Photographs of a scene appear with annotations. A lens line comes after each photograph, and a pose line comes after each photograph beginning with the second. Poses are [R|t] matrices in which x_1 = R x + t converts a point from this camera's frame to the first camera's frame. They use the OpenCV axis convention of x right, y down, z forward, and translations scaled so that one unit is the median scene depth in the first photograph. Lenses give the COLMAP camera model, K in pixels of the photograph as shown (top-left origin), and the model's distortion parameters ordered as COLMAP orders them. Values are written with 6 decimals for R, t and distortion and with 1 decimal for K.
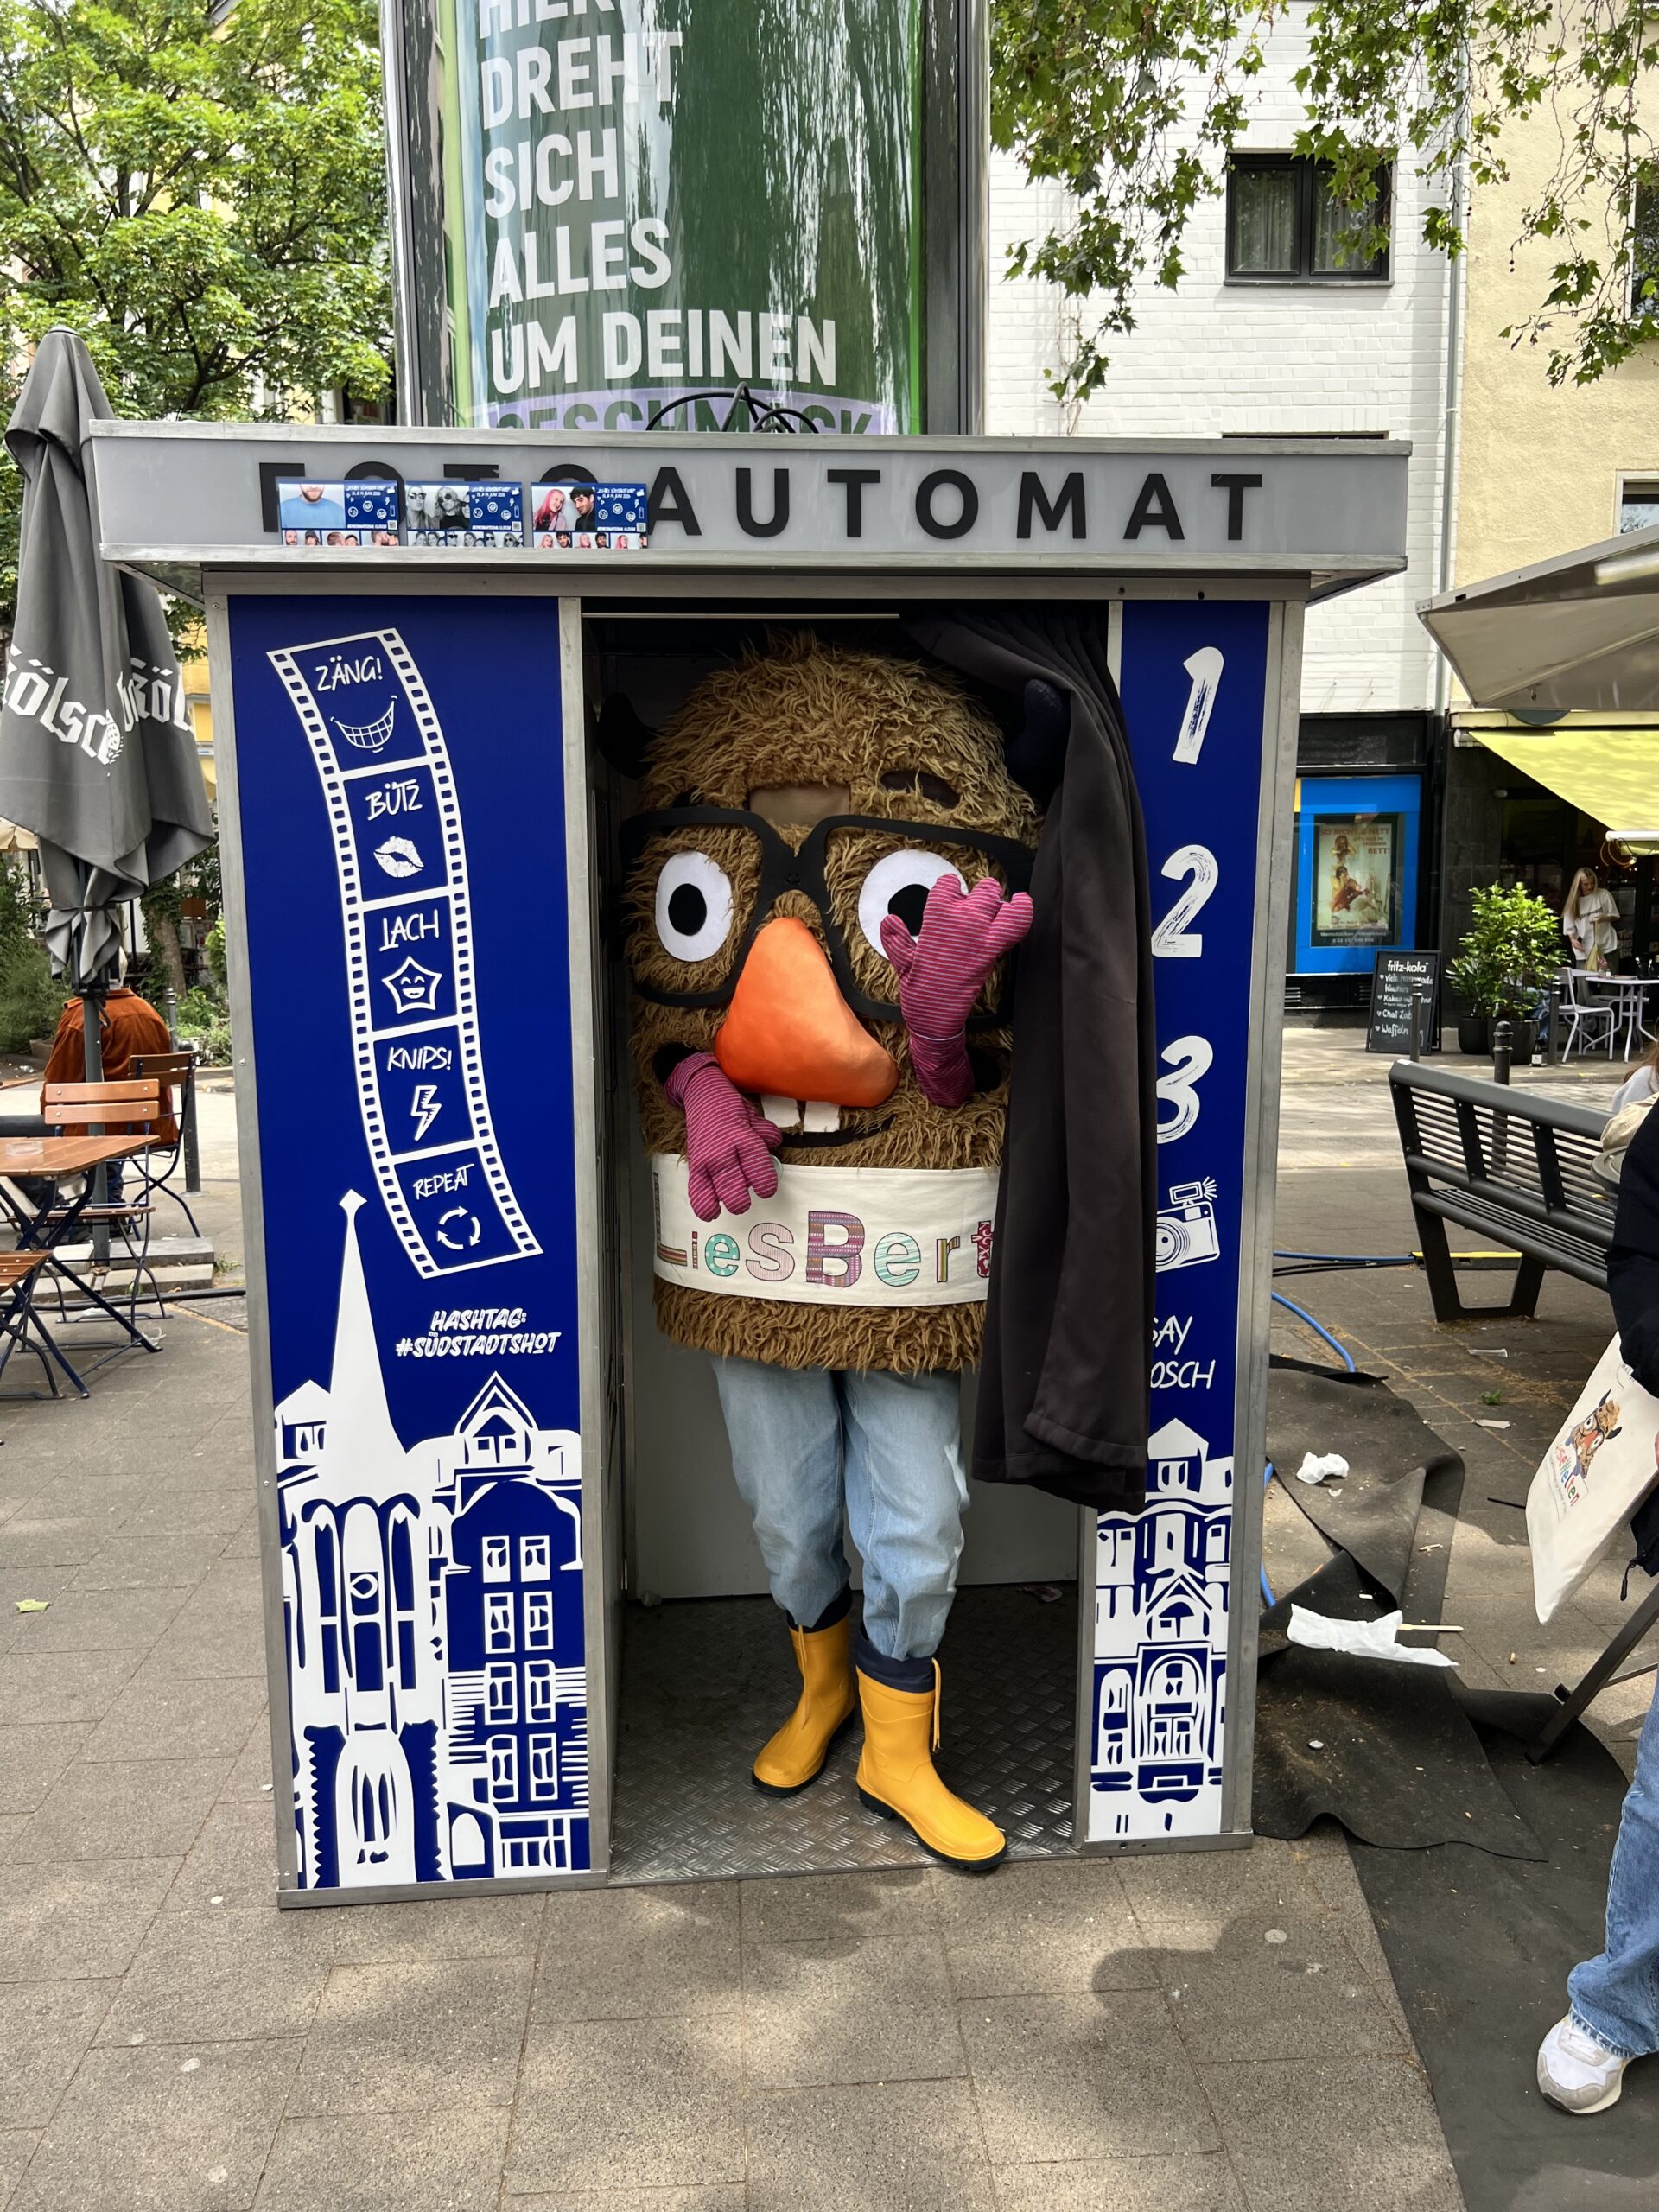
lens RADIAL K [[1685.5, 0, 829.5], [0, 1685.5, 1106.0], [0, 0, 1]] dist [0.080415, -0.112707]
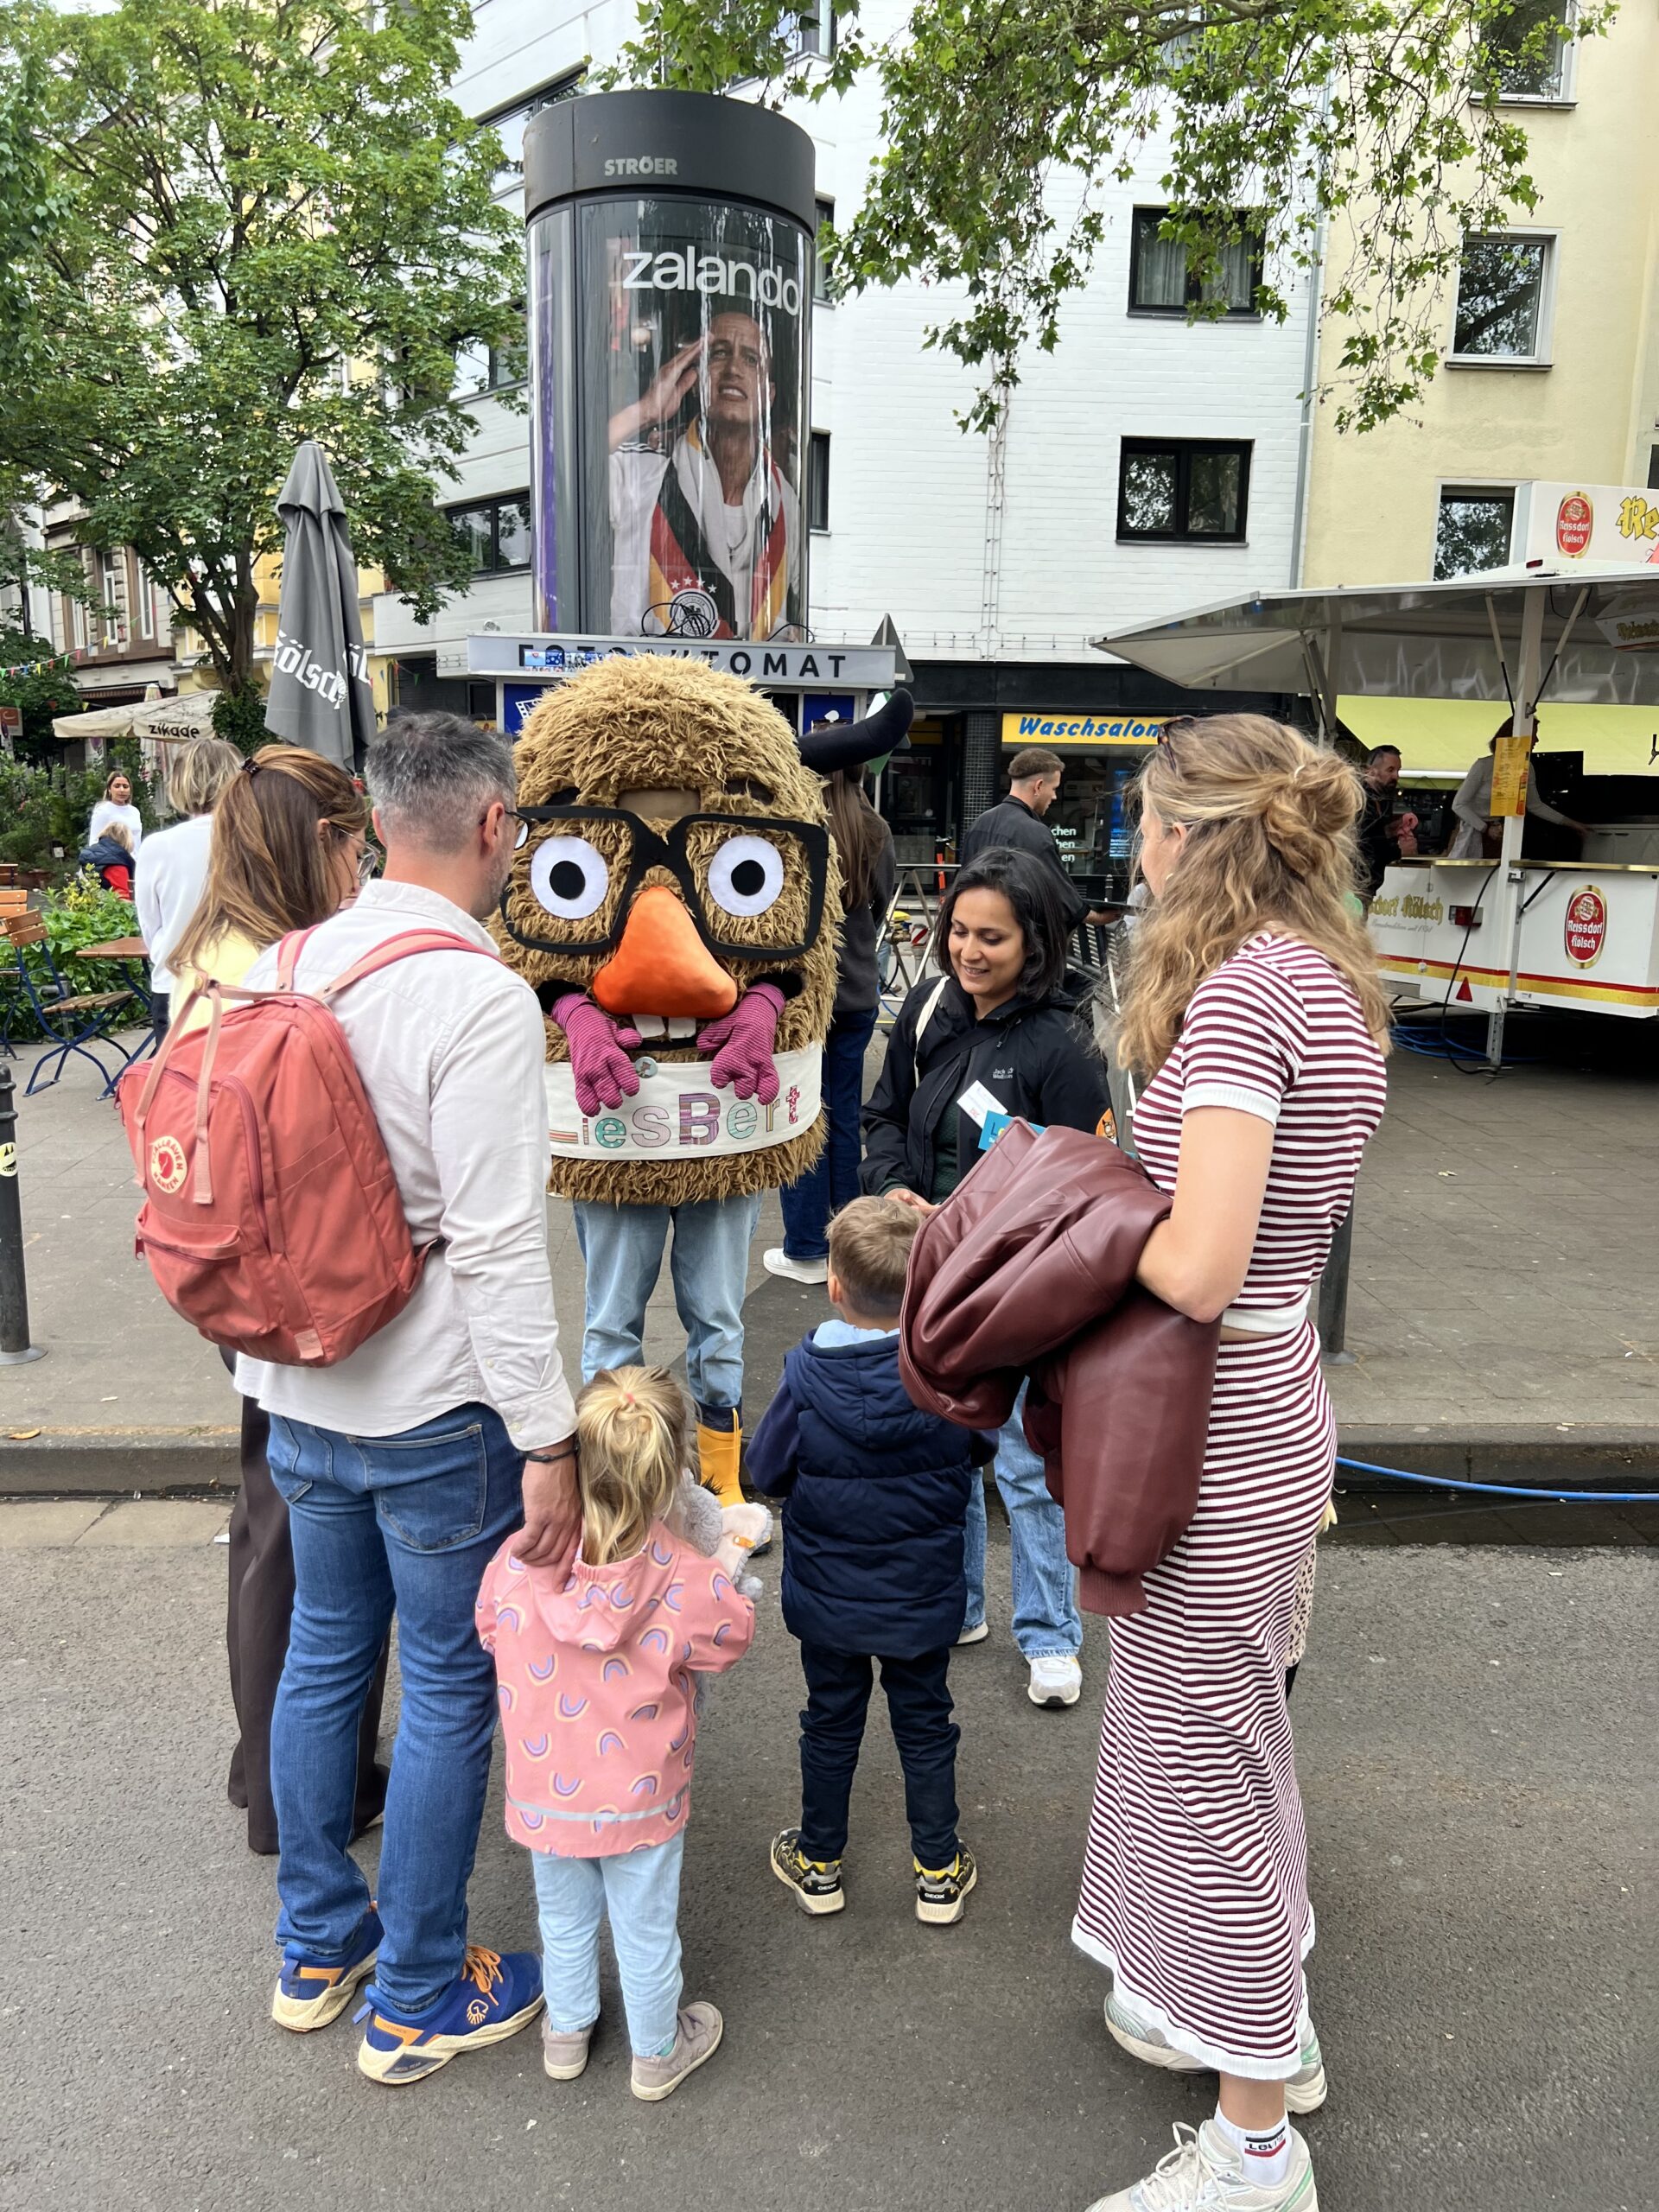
lens RADIAL K [[1648.9, 0, 829.5], [0, 1648.9, 1106.0], [0, 0, 1]] dist [-0.001023, -0.000068]
pose [[0.999380, 0.034943, 0.004365, 0.039731], [-0.035145, 0.997517, 0.061024, 0.041517], [-0.002222, -0.061140, 0.998127, -0.327697]]
